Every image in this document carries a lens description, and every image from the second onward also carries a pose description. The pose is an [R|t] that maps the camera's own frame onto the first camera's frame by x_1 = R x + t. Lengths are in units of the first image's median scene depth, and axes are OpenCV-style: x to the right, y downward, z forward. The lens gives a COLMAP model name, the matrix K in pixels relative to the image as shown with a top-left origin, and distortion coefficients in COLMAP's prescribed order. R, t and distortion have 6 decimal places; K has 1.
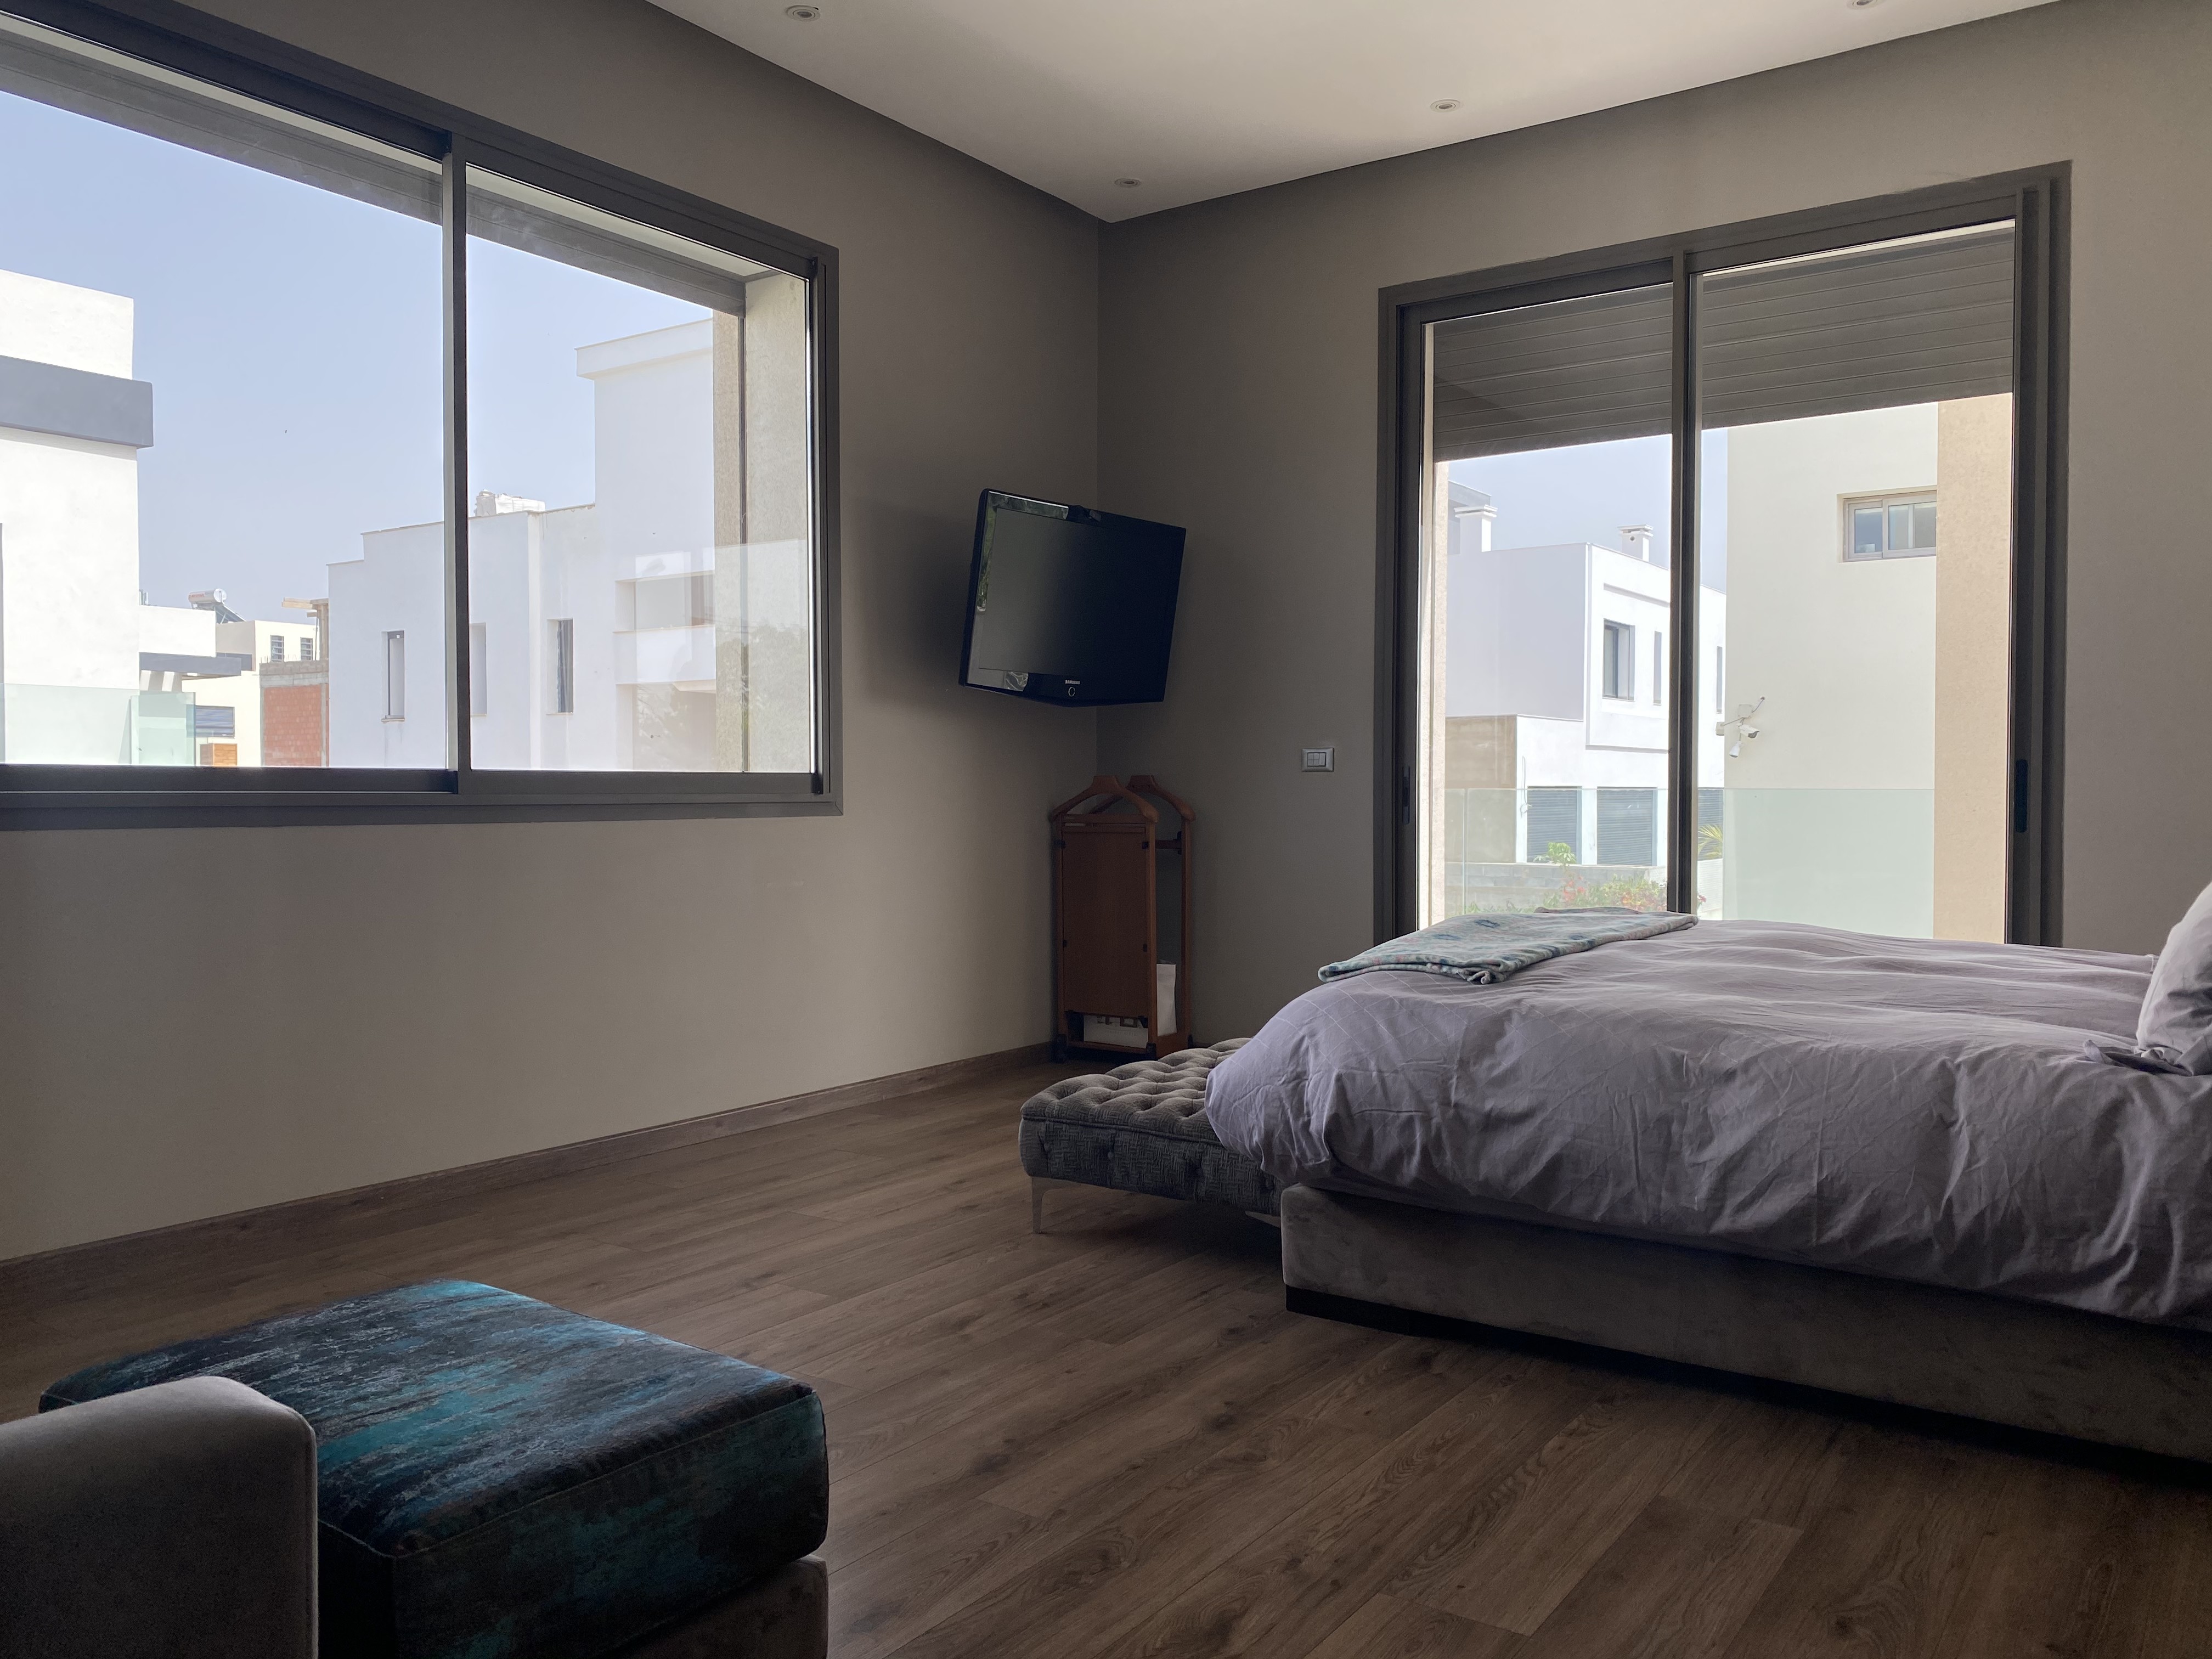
lens RADIAL K [[1684.6, 0, 1096.0], [0, 1684.6, 821.2], [0, 0, 1]] dist [0.015227, -0.010268]
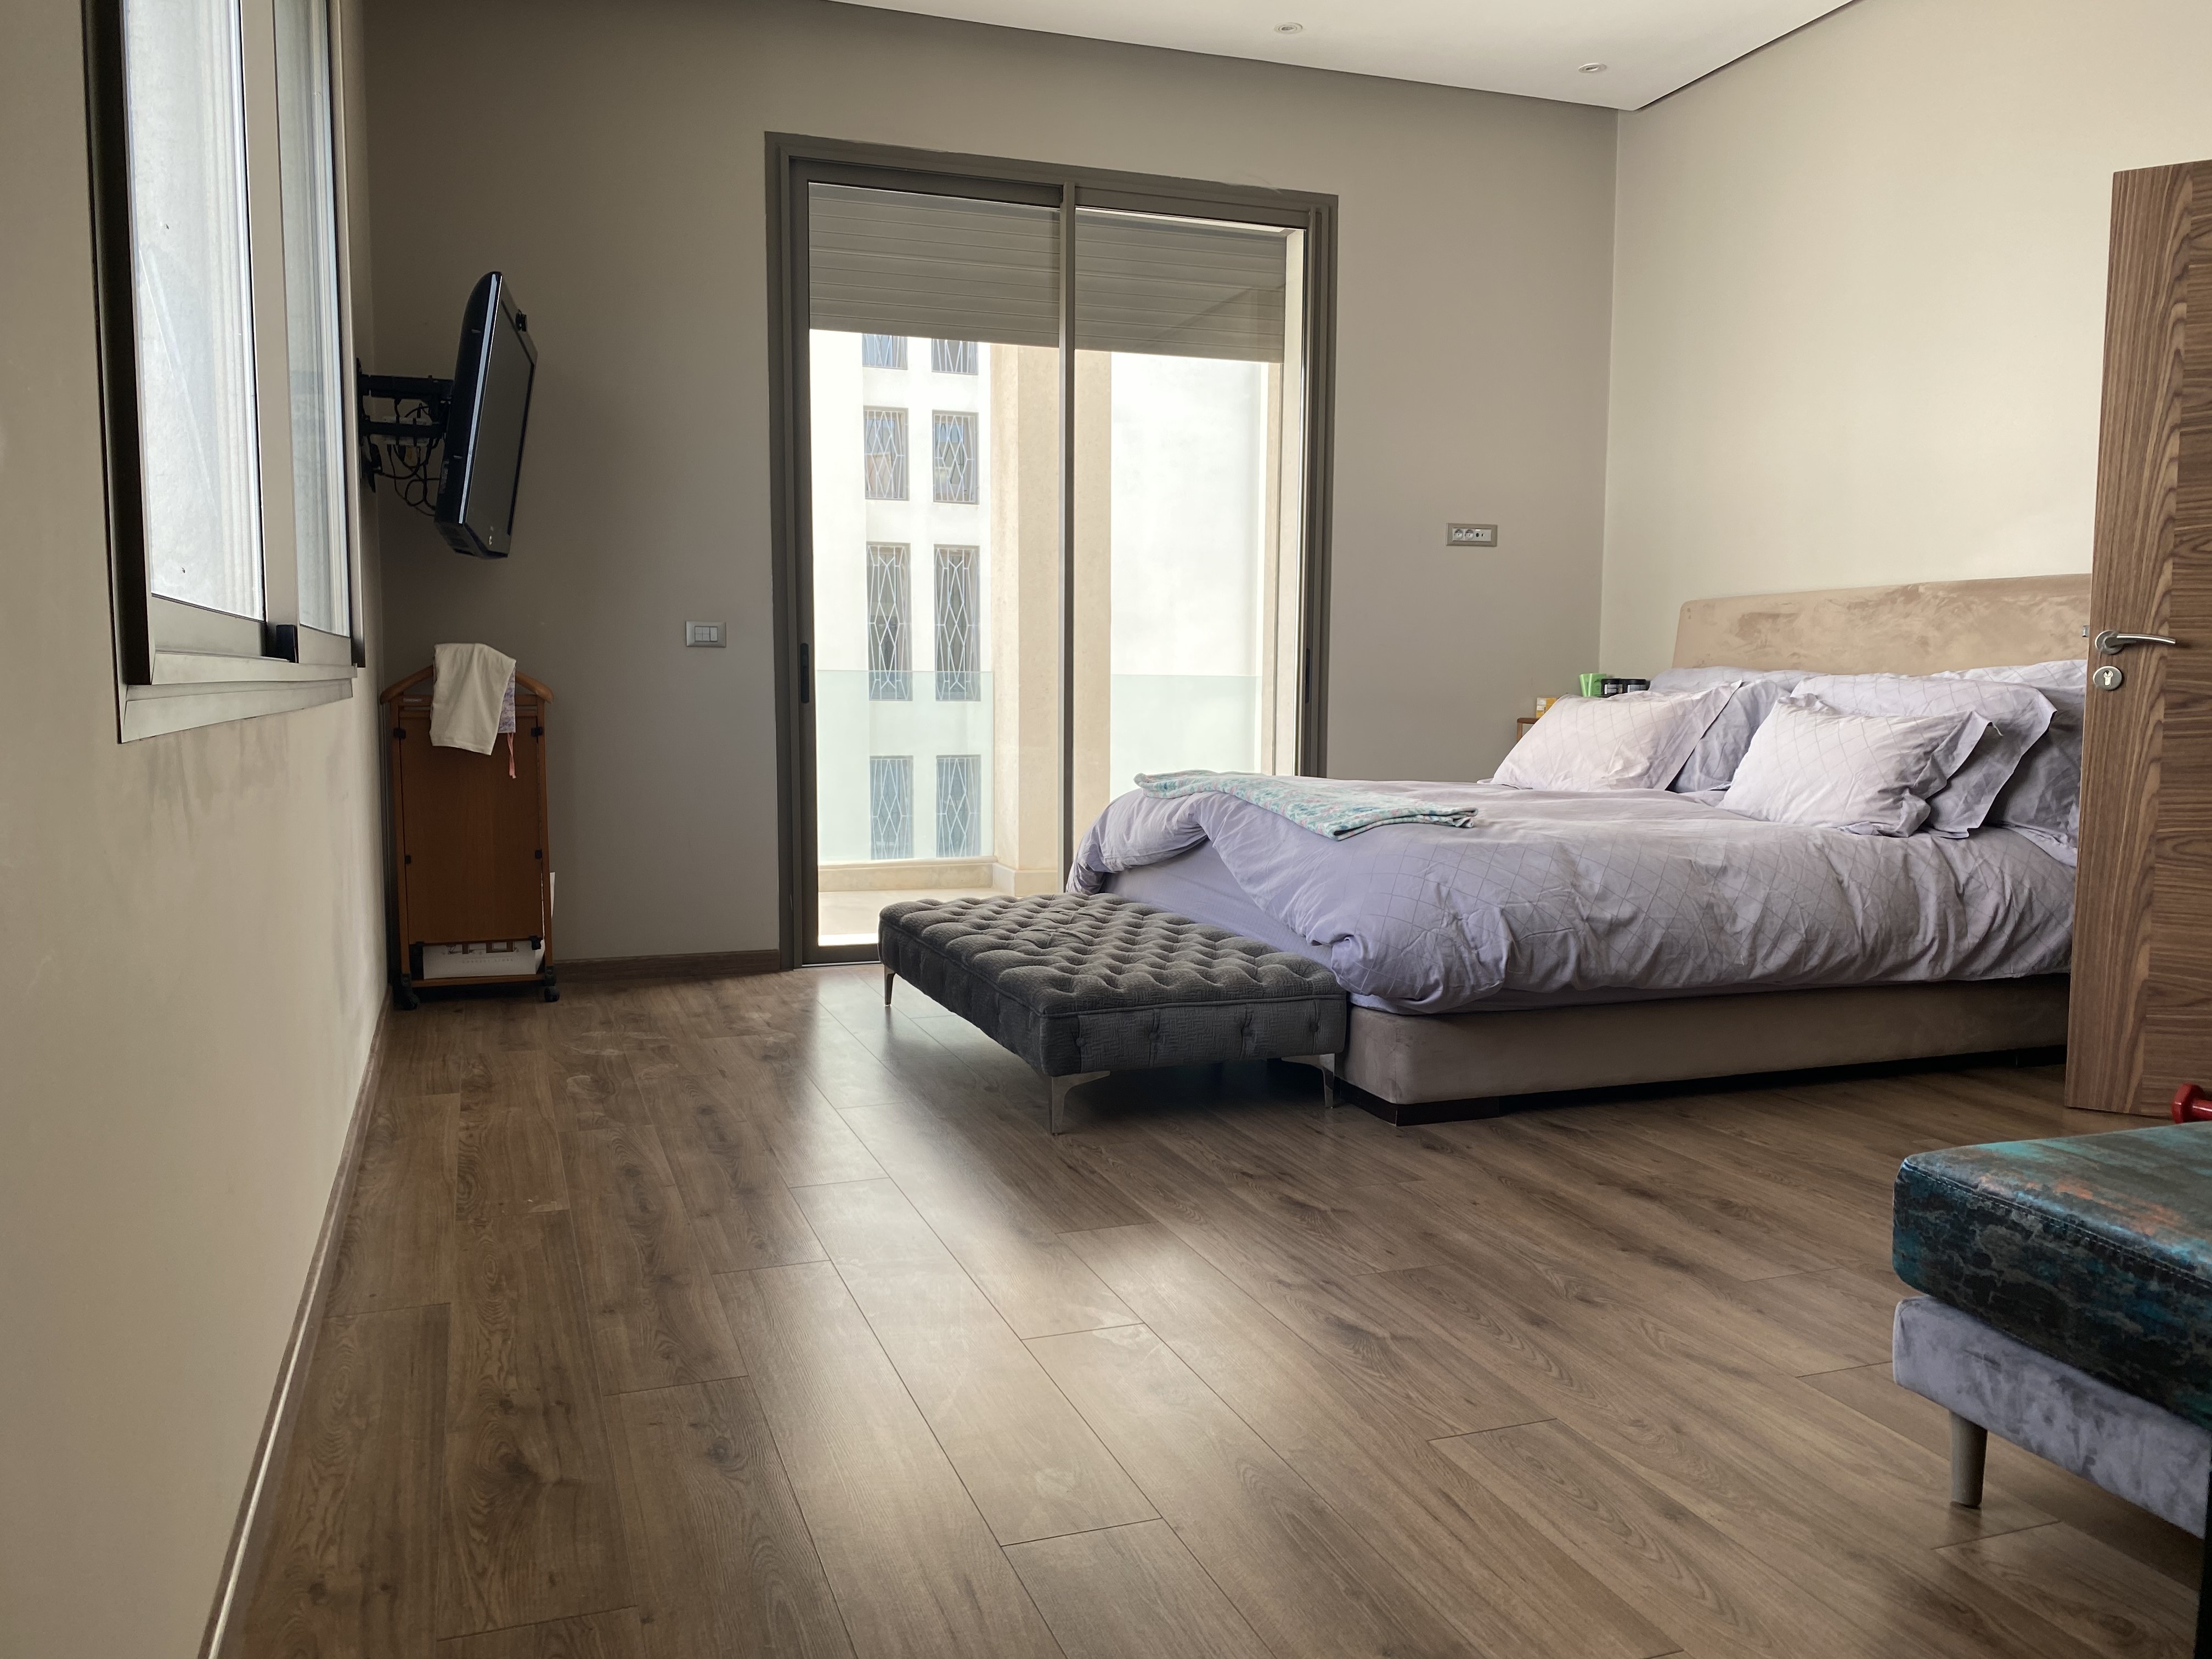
lens RADIAL K [[1684.6, 0, 1092.2], [0, 1684.6, 833.5], [0, 0, 1]] dist [0.015227, -0.010268]
pose [[0.582536, -0.074466, 0.809387, -1.024225], [0.013704, 0.996553, 0.081822, -0.002401], [-0.812689, -0.036572, 0.581548, 0.582105]]
